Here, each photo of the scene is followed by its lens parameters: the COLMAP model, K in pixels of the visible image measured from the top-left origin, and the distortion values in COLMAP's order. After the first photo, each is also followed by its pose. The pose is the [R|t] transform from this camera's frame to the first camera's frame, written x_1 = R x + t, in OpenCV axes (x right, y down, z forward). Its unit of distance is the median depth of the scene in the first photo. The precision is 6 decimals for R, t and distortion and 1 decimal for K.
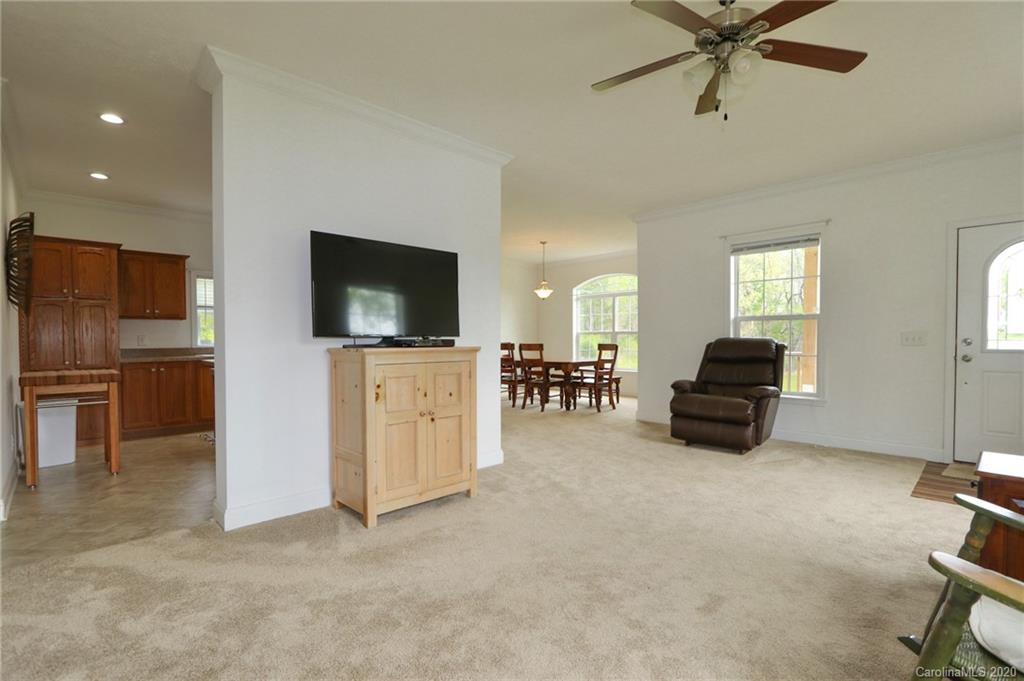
lens RADIAL K [[493.1, 0, 508.3], [0, 493.1, 339.8], [0, 0, 1]] dist [0.022879, 0.000051]
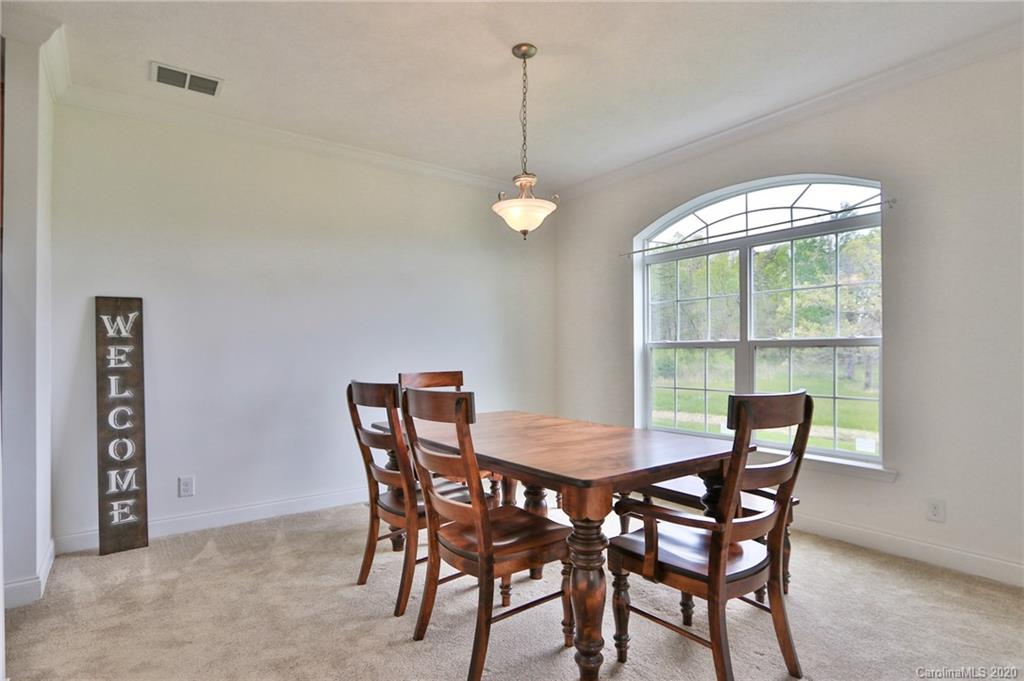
lens RADIAL K [[531.9, 0, 513.7], [0, 531.9, 345.9], [0, 0, 1]] dist [-0.008734, -0.001206]
pose [[0.992929, -0.001219, -0.118702, 0.104239], [-0.000673, 0.999873, -0.015897, -0.007991], [0.118707, 0.015864, 0.992803, 0.677693]]
